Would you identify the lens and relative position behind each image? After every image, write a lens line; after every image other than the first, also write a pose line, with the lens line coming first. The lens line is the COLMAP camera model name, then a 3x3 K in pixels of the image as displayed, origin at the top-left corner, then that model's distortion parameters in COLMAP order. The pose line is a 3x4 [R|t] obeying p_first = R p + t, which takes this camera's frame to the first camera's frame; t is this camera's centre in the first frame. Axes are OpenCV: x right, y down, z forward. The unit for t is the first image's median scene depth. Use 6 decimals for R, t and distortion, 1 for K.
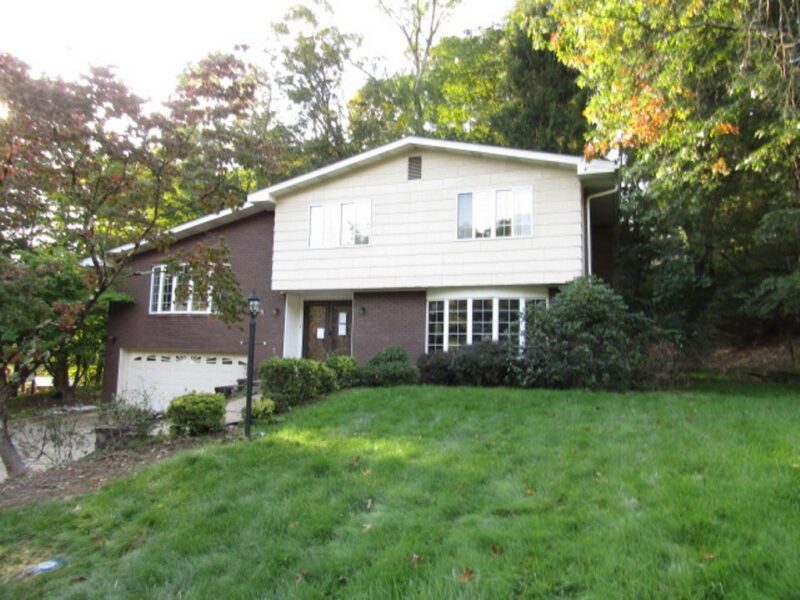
lens RADIAL K [[564.5, 0, 400.0], [0, 564.5, 300.0], [0, 0, 1]] dist [-0.006666, -0.002127]
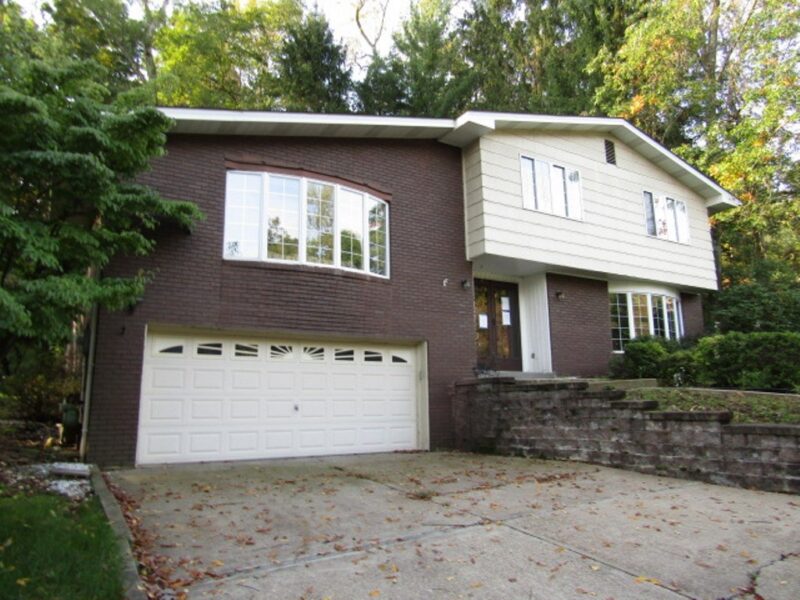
lens RADIAL K [[564.5, 0, 400.0], [0, 564.5, 300.0], [0, 0, 1]] dist [-0.006666, -0.002127]
pose [[0.608394, 0.110503, 0.785904, -0.923489], [-0.045944, 0.993502, -0.104126, 0.131314], [-0.792304, 0.027242, 0.609518, 0.720417]]
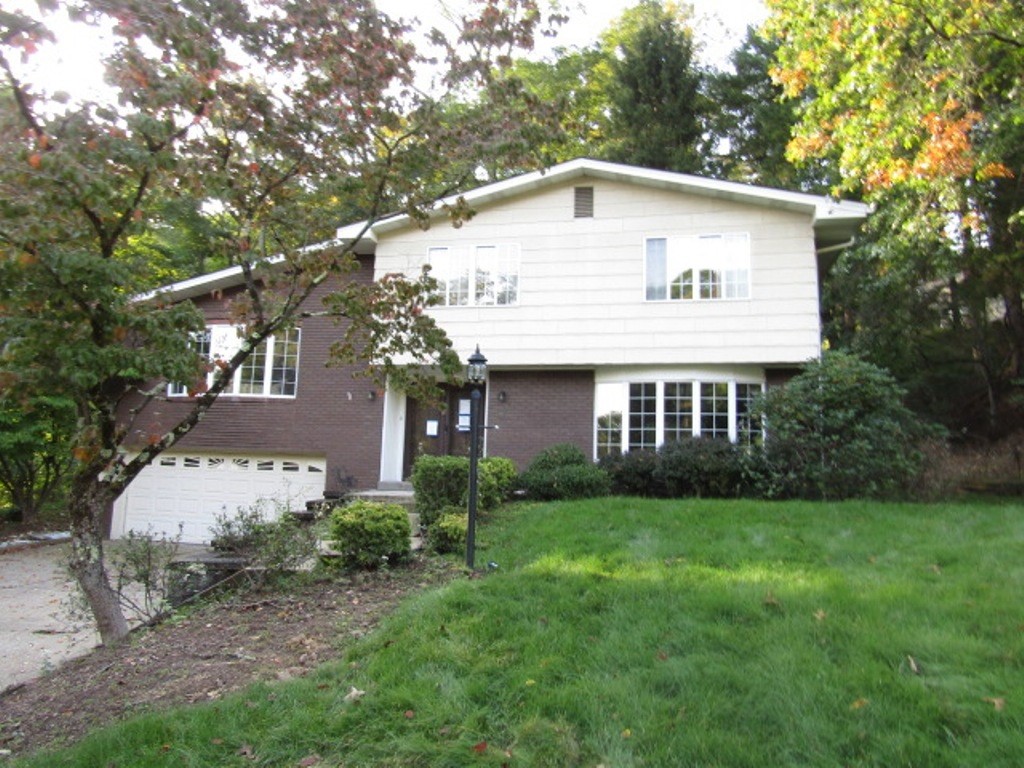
lens RADIAL K [[722.5, 0, 512.0], [0, 722.5, 384.0], [0, 0, 1]] dist [-0.006666, -0.002127]
pose [[0.989251, 0.023022, 0.144401, -0.199471], [-0.019788, 0.999521, -0.023793, 0.026860], [-0.144880, 0.020679, 0.989233, 0.092076]]
